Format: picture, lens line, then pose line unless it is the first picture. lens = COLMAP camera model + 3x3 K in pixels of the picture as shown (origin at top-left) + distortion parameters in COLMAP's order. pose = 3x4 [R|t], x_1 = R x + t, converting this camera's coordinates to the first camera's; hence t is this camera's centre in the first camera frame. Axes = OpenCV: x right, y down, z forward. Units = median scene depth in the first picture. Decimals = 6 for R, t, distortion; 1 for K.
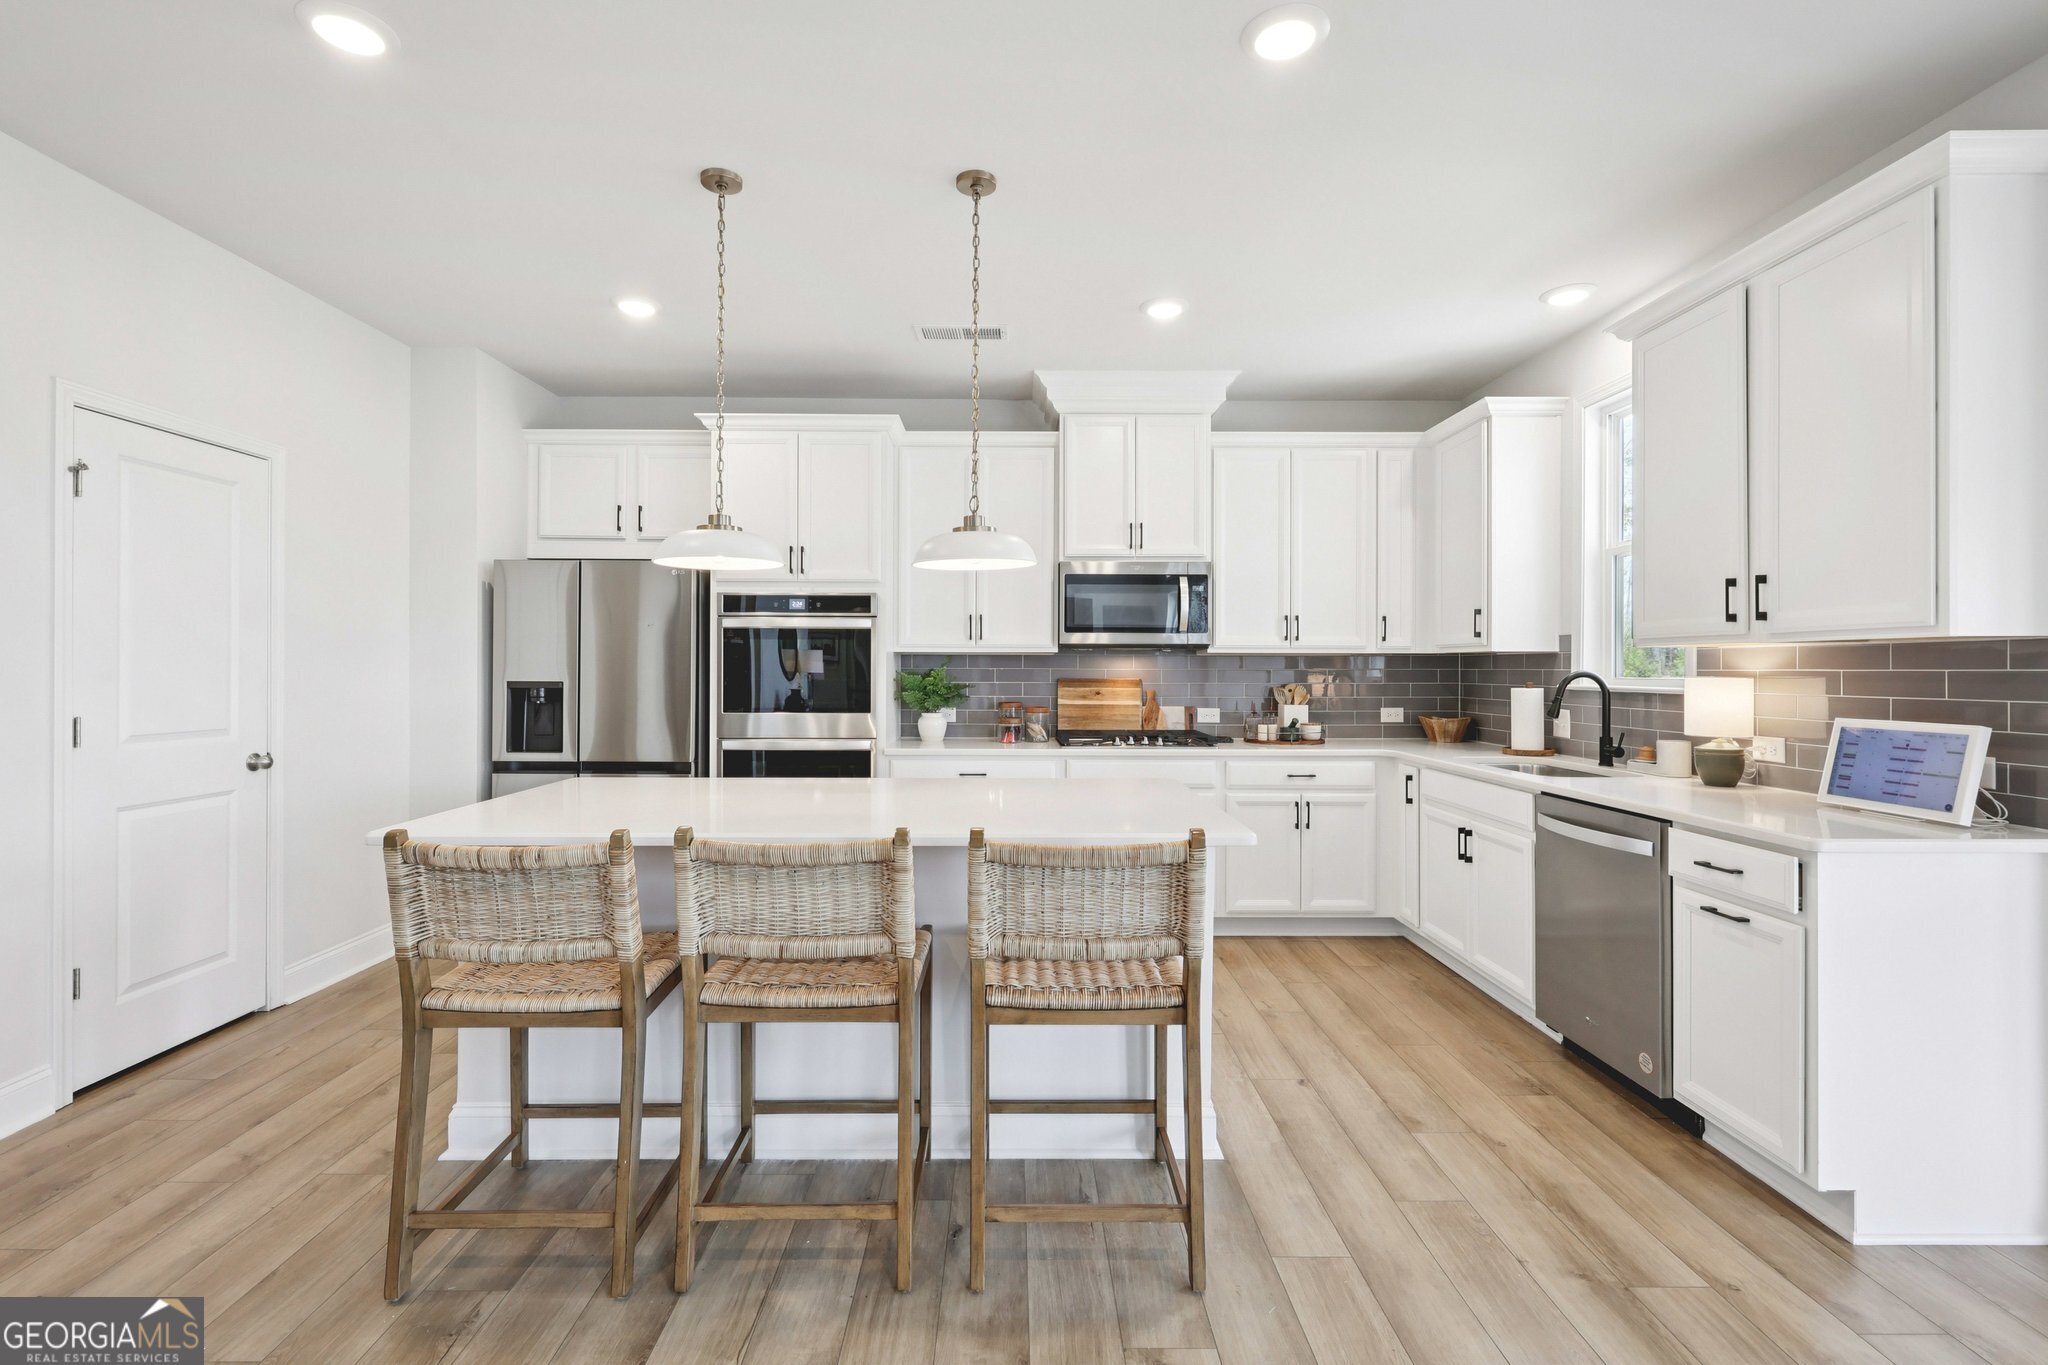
lens RADIAL K [[904.3, 0, 1012.7], [0, 904.3, 674.9], [0, 0, 1]] dist [0.001145, -0.001771]
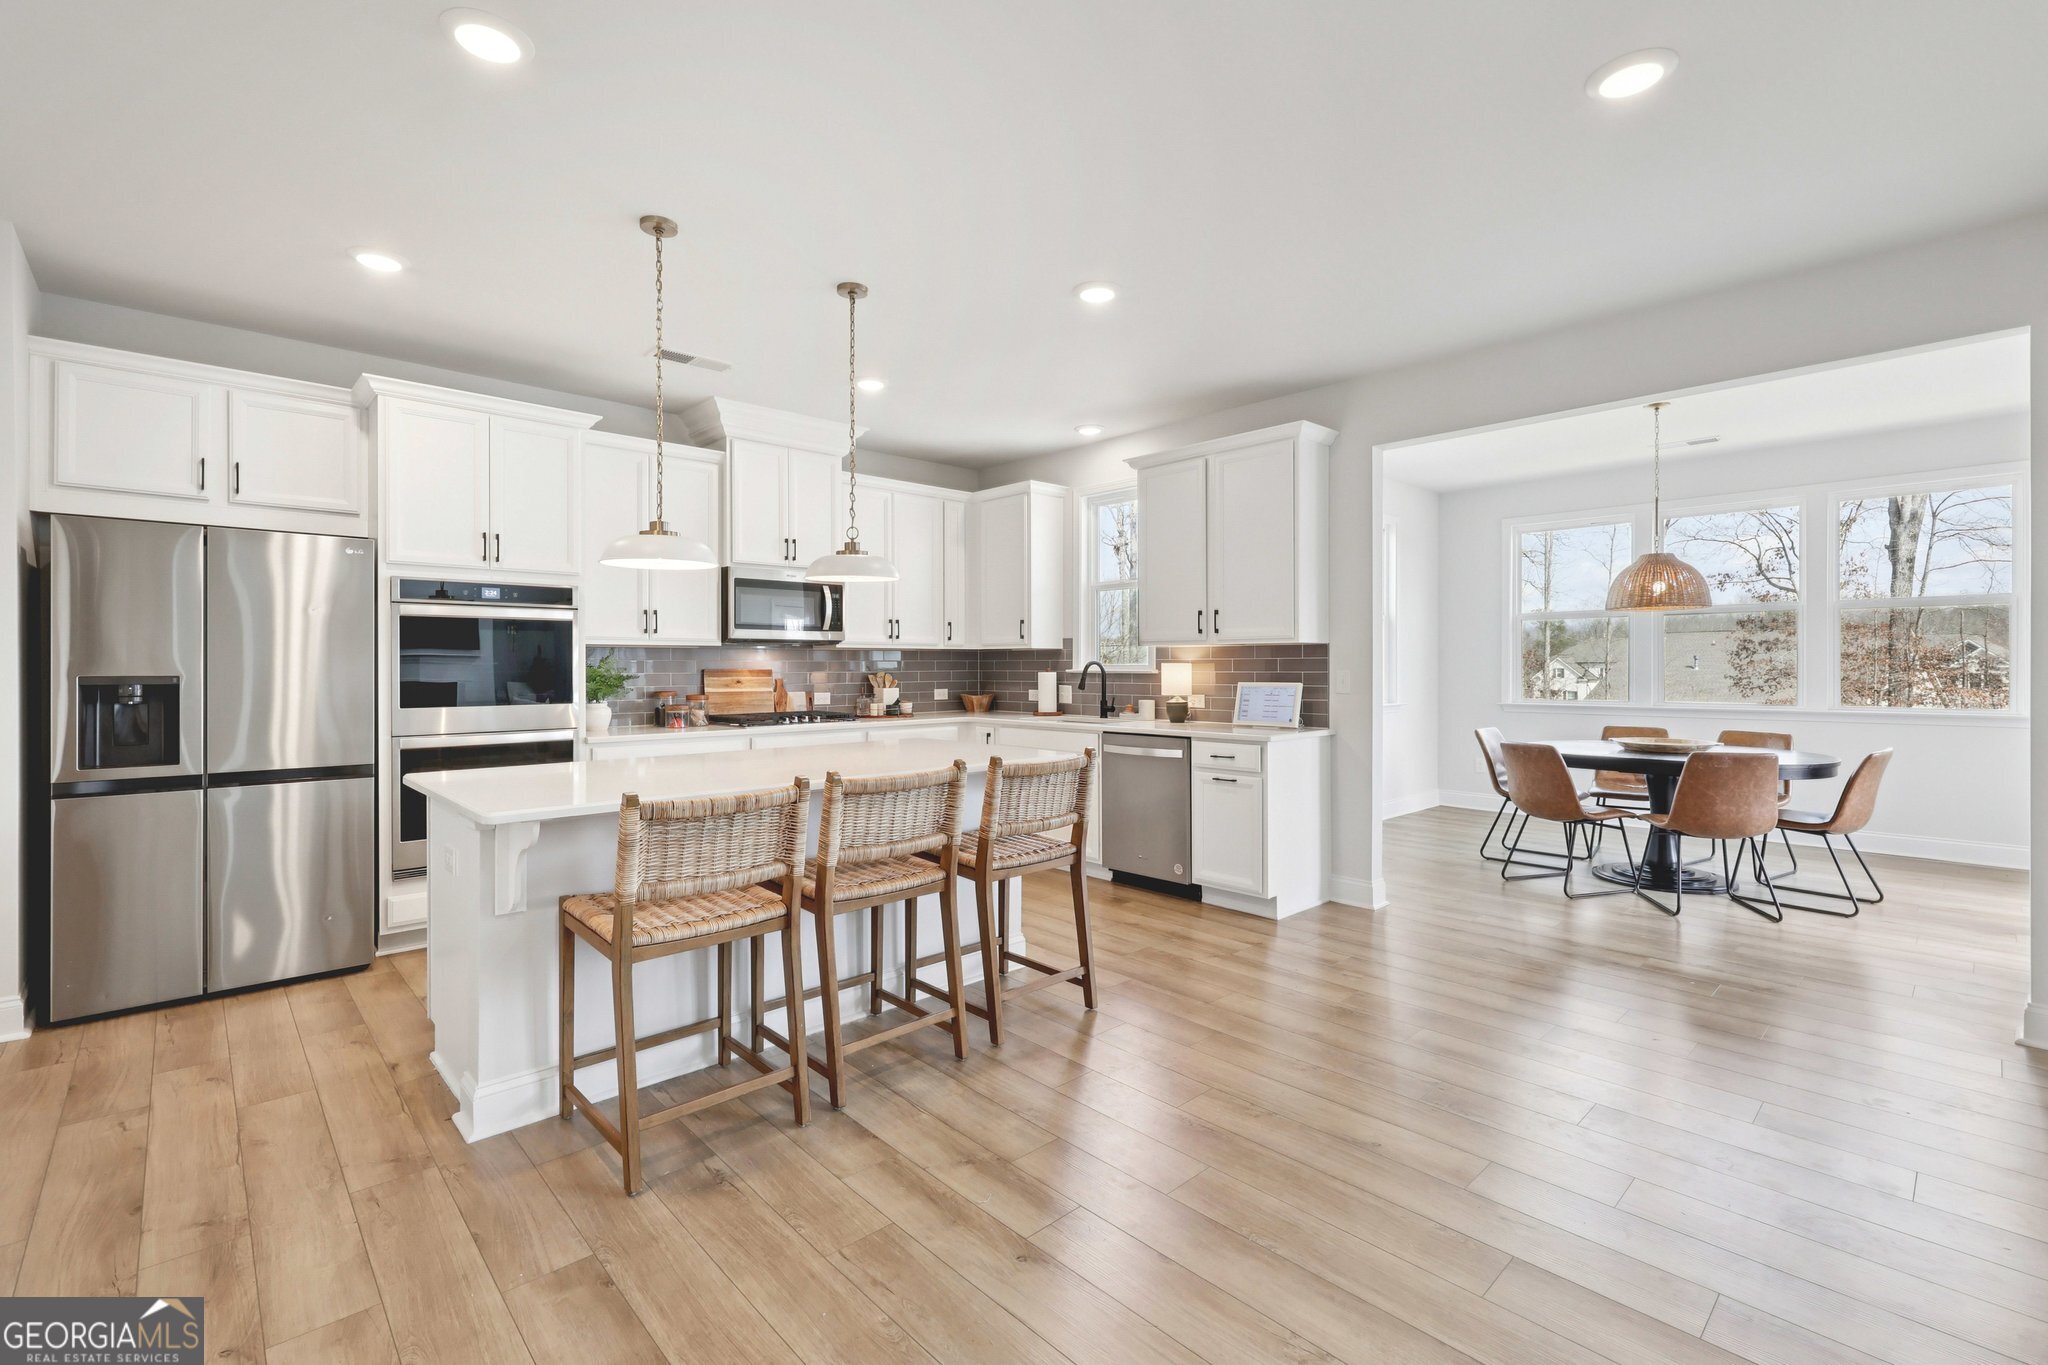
lens RADIAL K [[904.3, 0, 1015.7], [0, 904.3, 665.9], [0, 0, 1]] dist [0.001145, -0.001771]
pose [[0.735214, -0.005143, 0.677816, -0.480295], [0.008587, 0.999962, -0.001727, 0.005871], [-0.677781, 0.007090, 0.735230, -0.087423]]
